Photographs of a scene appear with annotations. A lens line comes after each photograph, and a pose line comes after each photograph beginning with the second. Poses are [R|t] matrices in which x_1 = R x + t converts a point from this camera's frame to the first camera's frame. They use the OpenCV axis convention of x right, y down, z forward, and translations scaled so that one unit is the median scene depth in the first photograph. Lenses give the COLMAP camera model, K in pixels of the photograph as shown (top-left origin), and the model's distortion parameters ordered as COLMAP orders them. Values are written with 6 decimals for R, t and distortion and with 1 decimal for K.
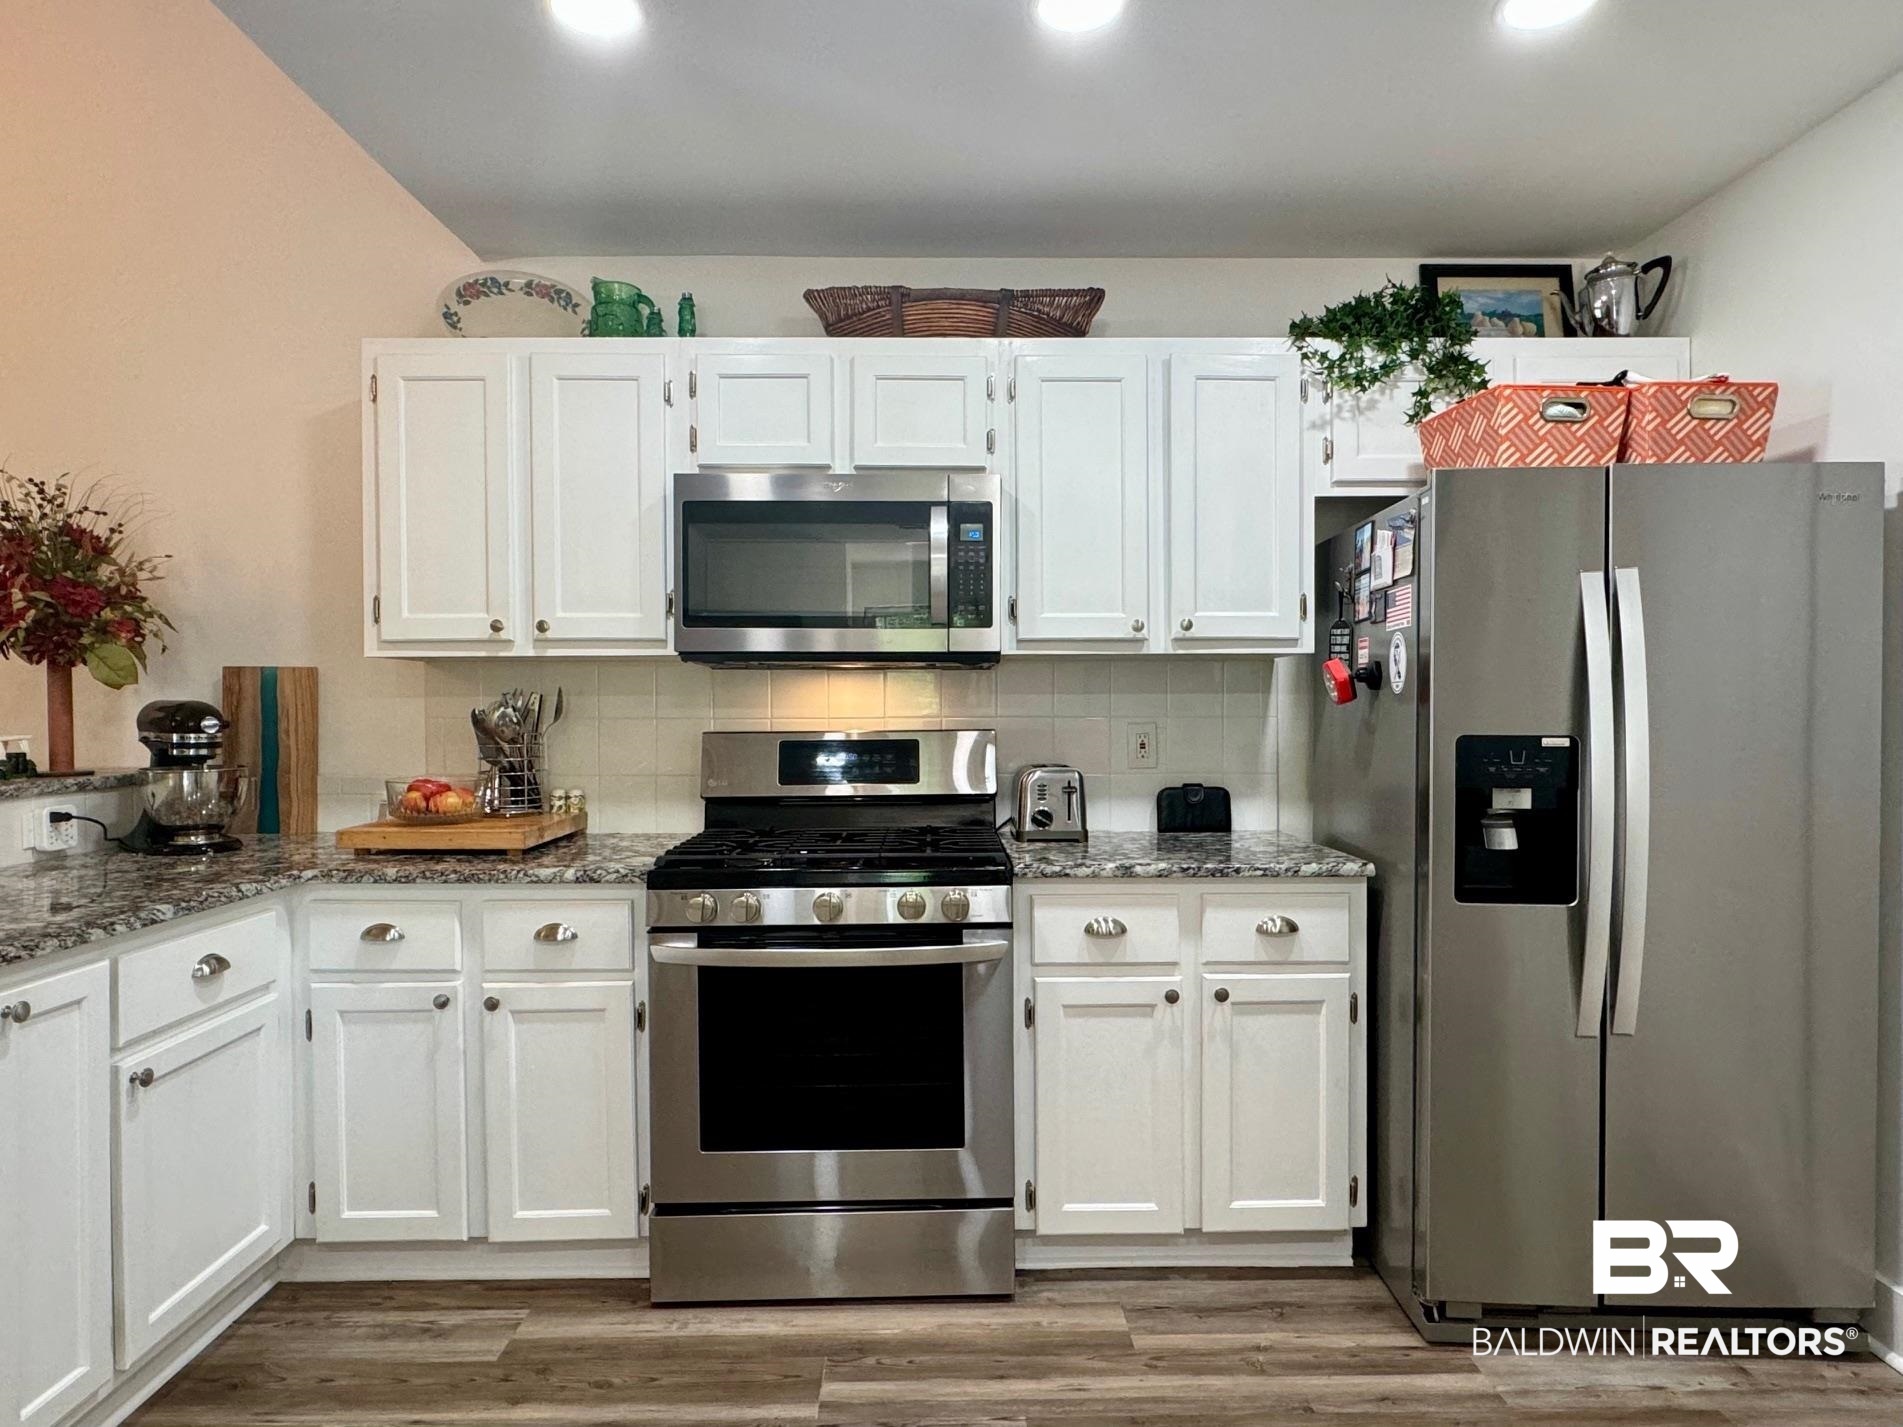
lens RADIAL K [[1090.4, 0, 937.4], [0, 1090.4, 709.7], [0, 0, 1]] dist [-0.002156, -0.000362]
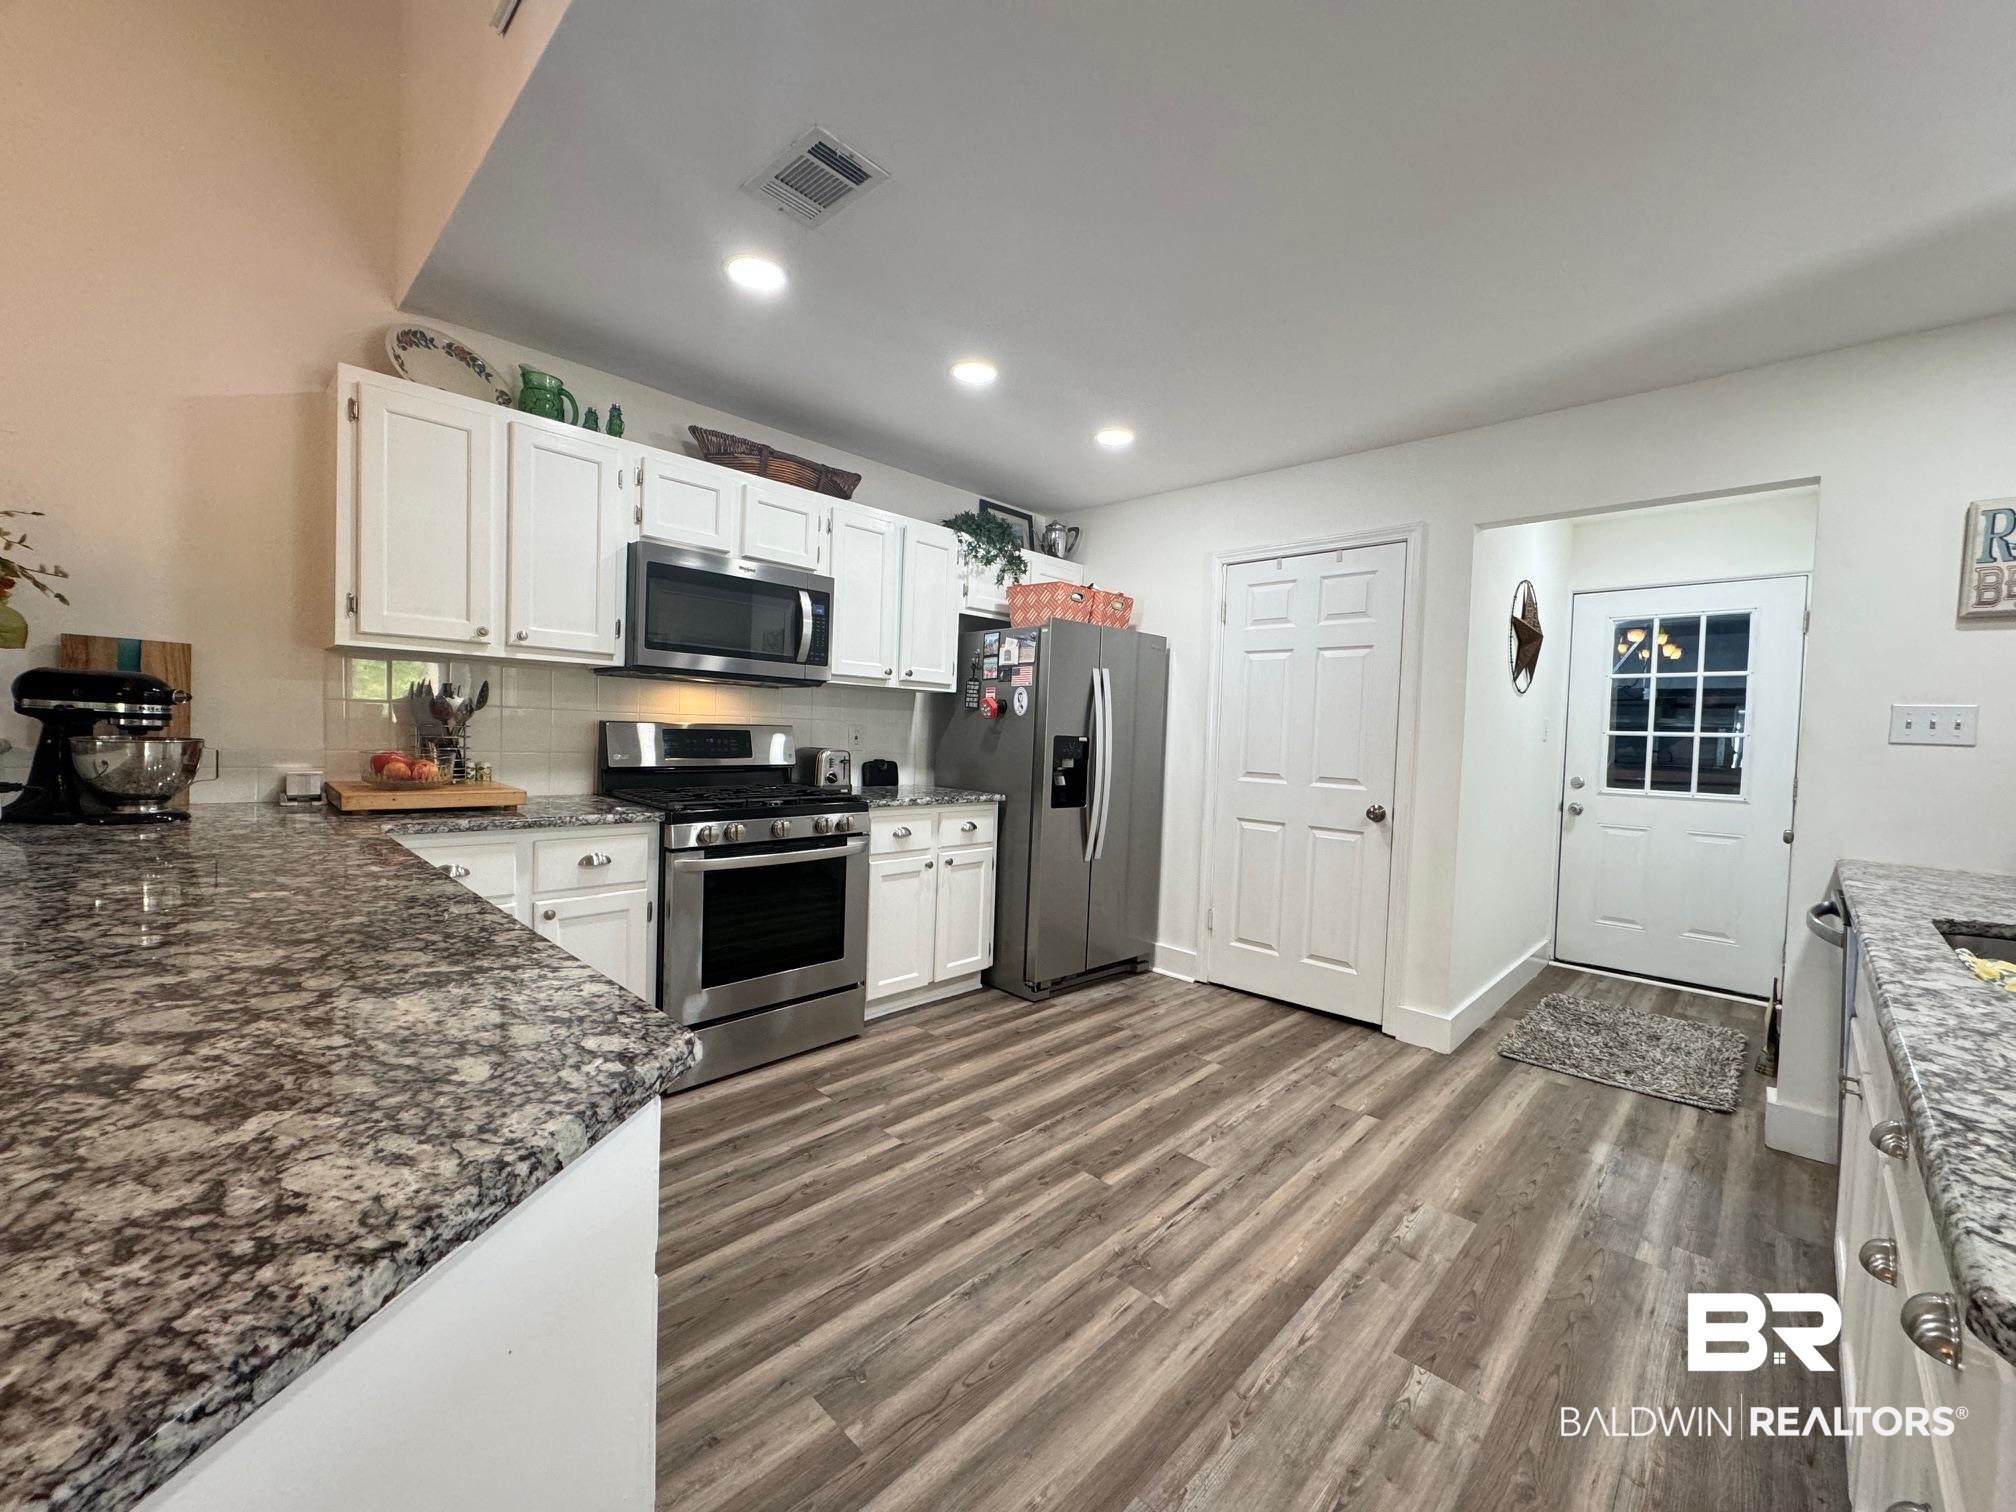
lens RADIAL K [[805.7, 0, 997.3], [0, 805.7, 746.2], [0, 0, 1]] dist [-0.002452, 0.000239]
pose [[0.706869, 0.014636, 0.707193, -0.648783], [-0.039167, 0.999062, 0.018472, 0.015817], [-0.706259, -0.040756, 0.706779, -0.090576]]
